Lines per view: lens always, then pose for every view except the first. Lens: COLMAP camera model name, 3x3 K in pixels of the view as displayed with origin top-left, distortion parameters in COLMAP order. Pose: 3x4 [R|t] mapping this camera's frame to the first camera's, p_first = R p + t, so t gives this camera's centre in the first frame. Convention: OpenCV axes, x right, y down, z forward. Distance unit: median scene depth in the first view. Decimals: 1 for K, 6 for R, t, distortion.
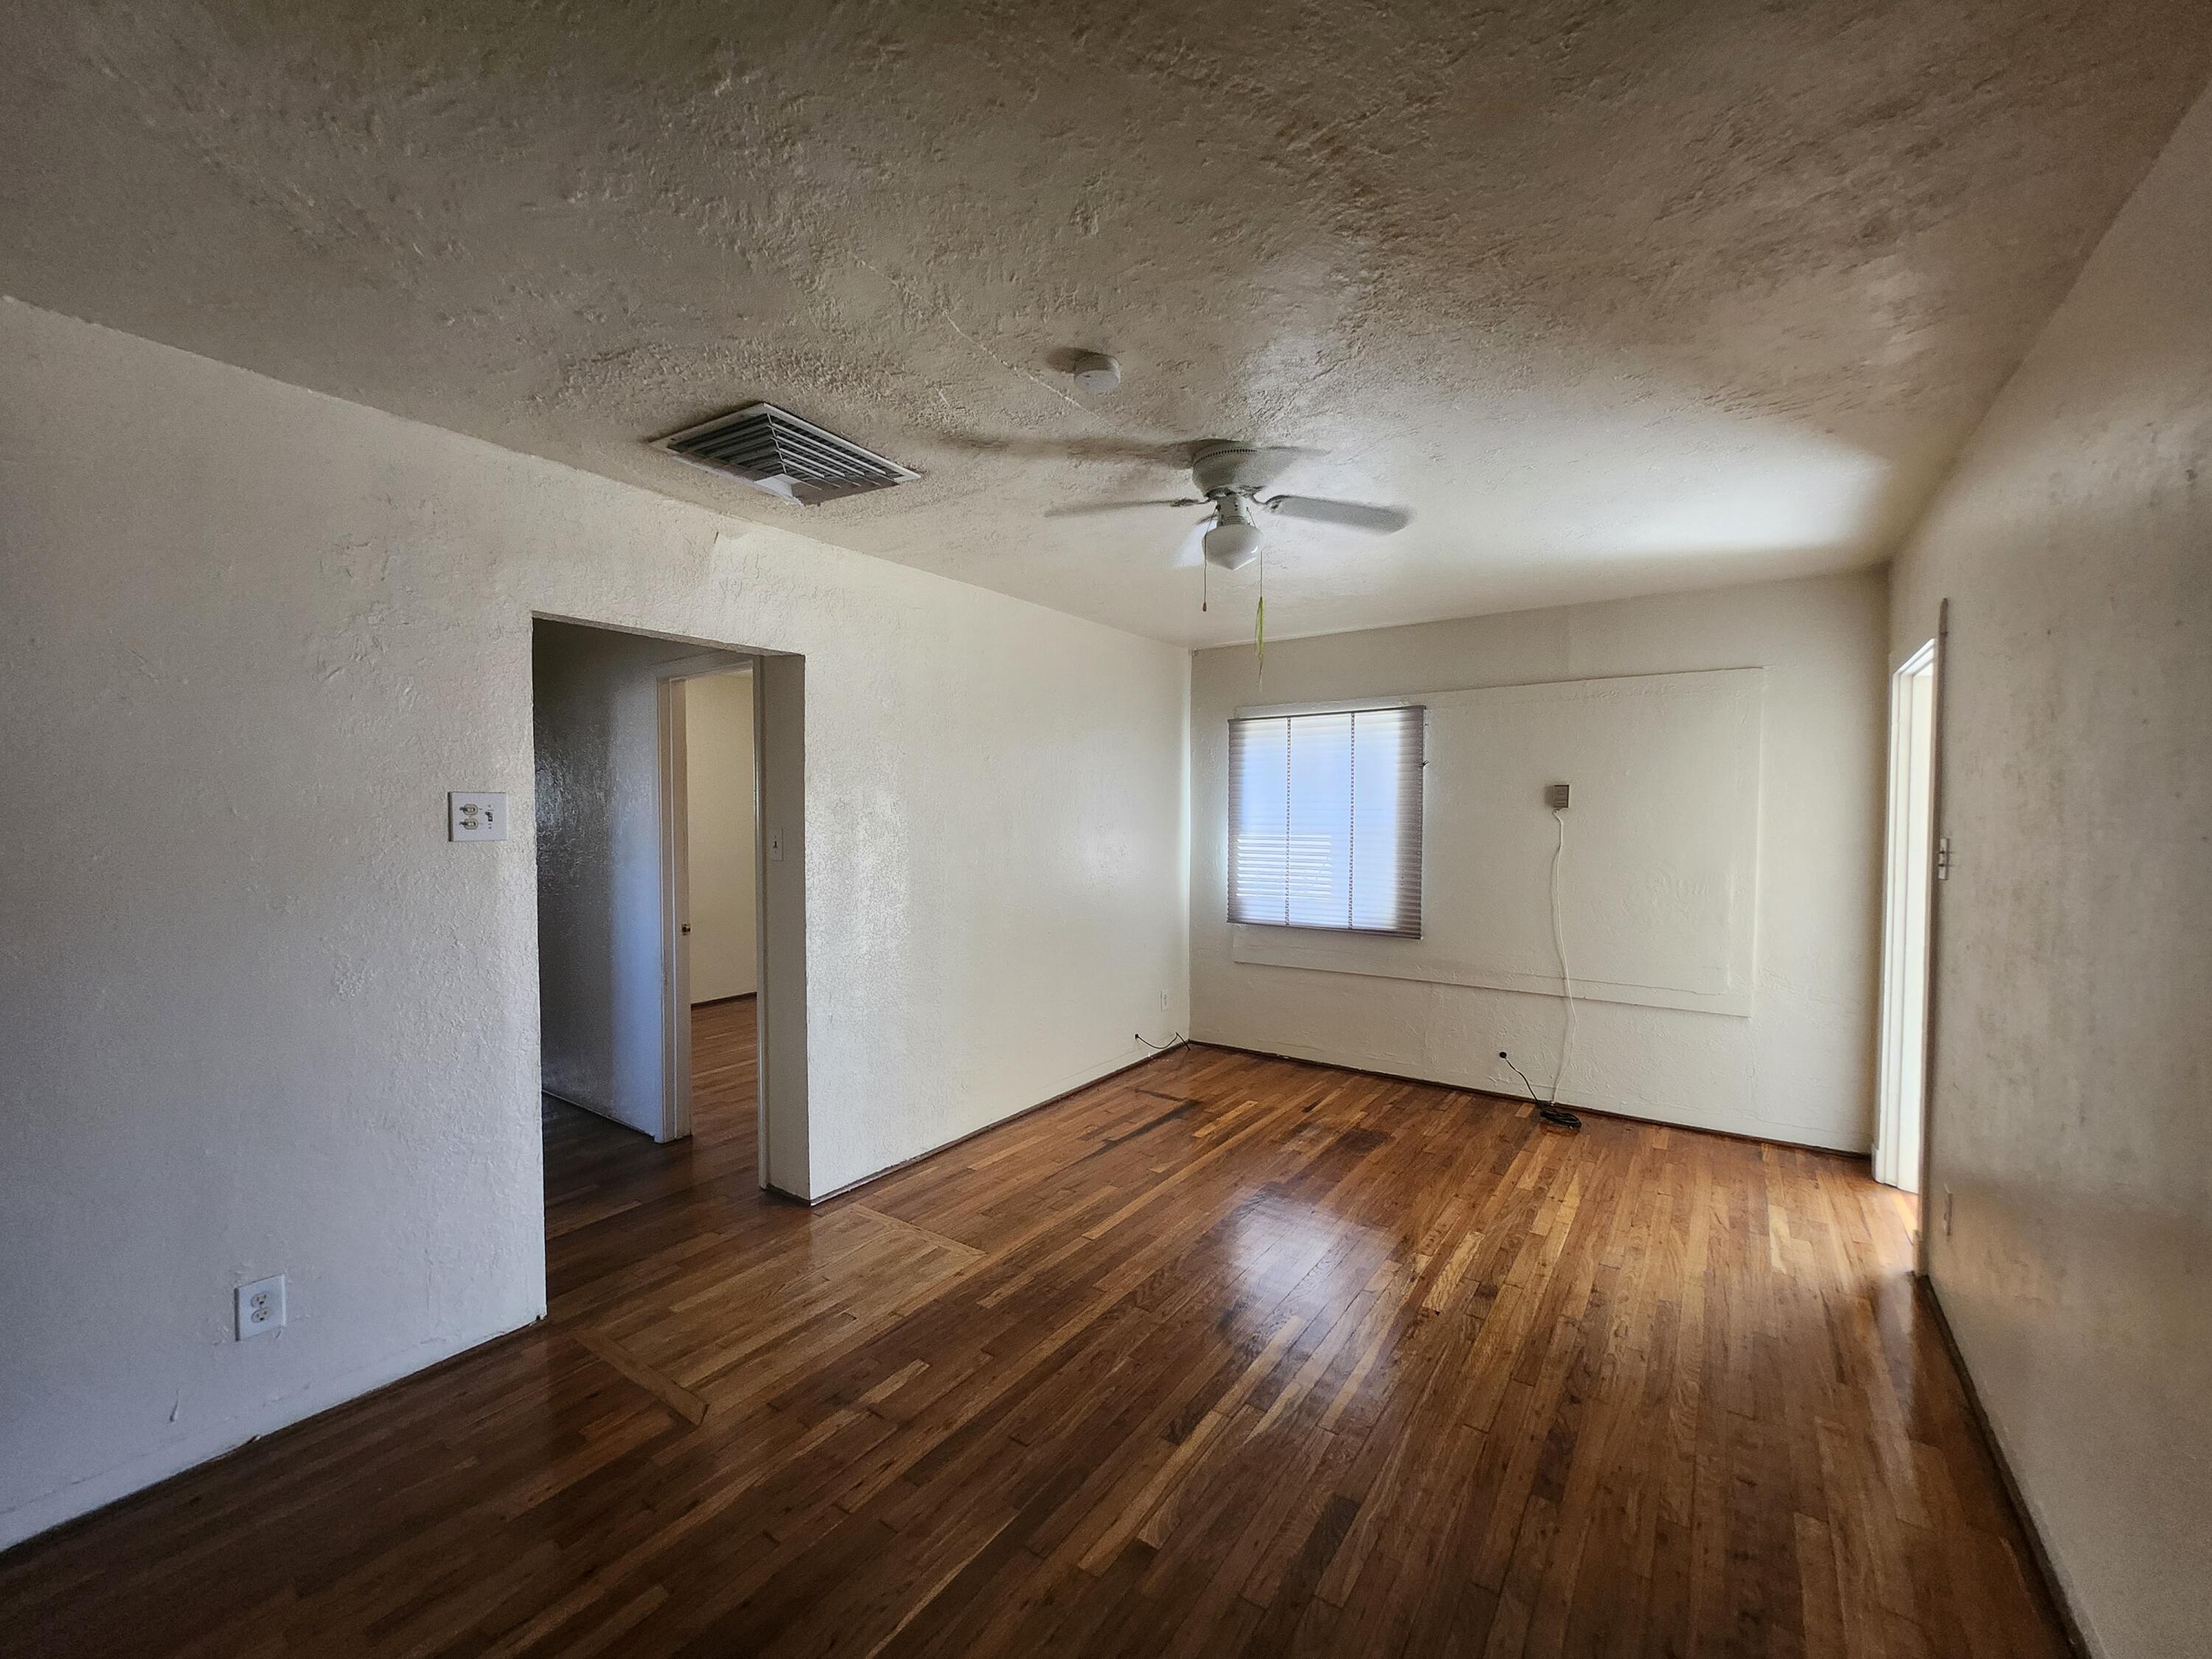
lens RADIAL K [[874.8, 0, 1092.6], [0, 874.8, 834.8], [0, 0, 1]] dist [-0.001047, 0.000778]
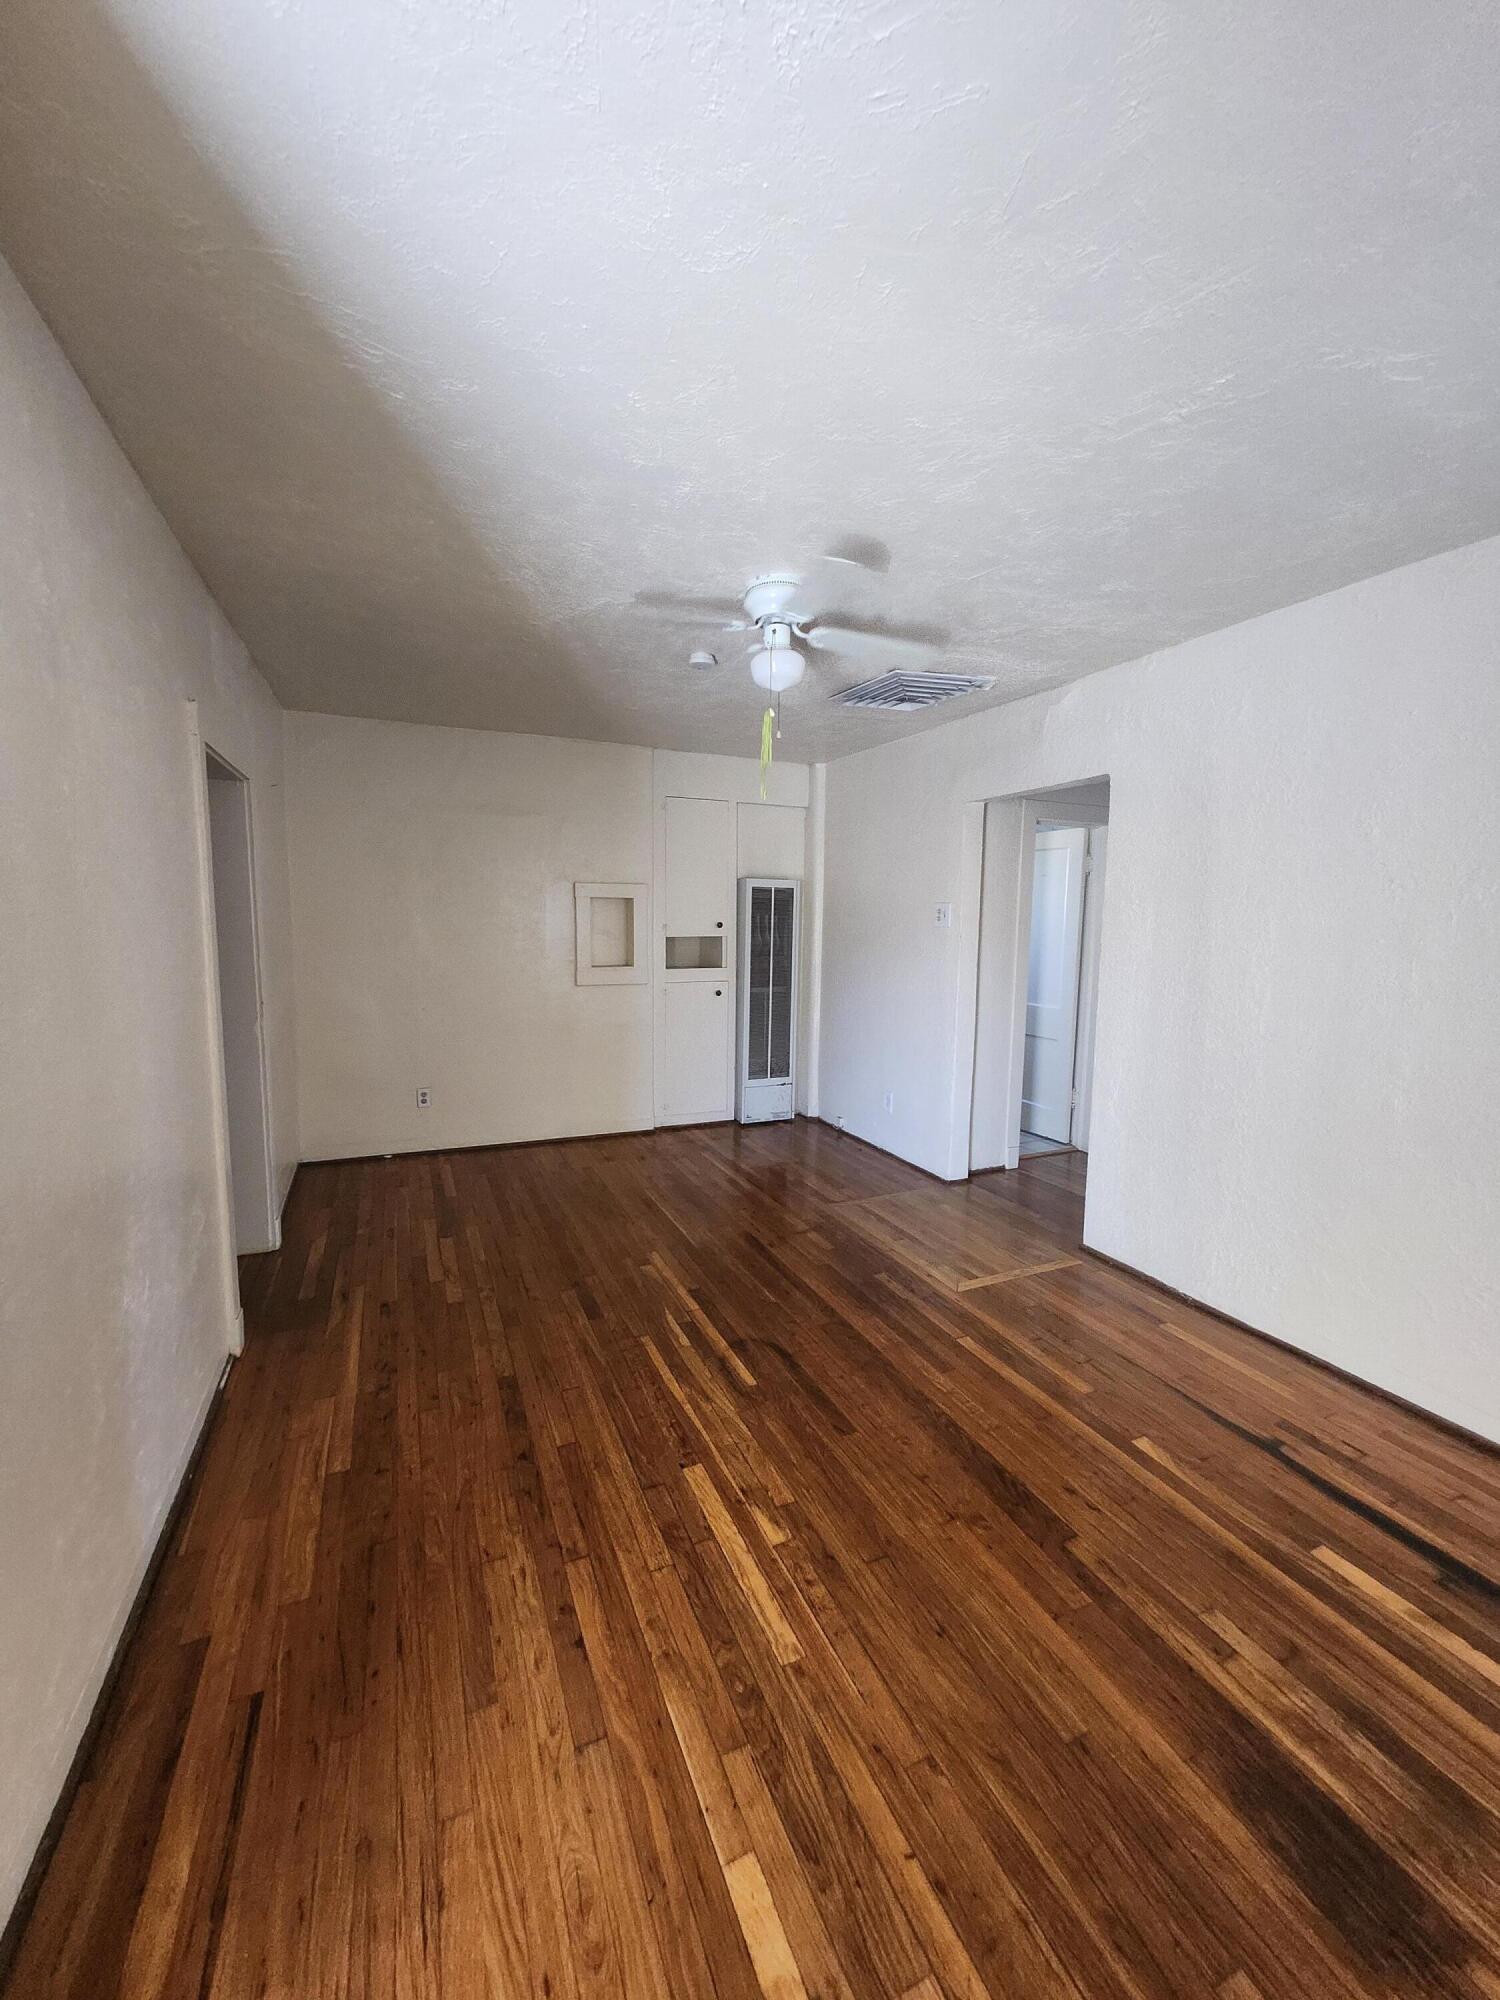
lens RADIAL K [[791.0, 0, 740.1], [0, 791.0, 1002.6], [0, 0, 1]] dist [-0.001047, 0.000778]
pose [[-0.507658, 0.092015, -0.856631, 0.880164], [-0.032426, 0.991535, 0.125722, -0.025536], [0.860948, 0.091602, -0.500377, 1.224505]]
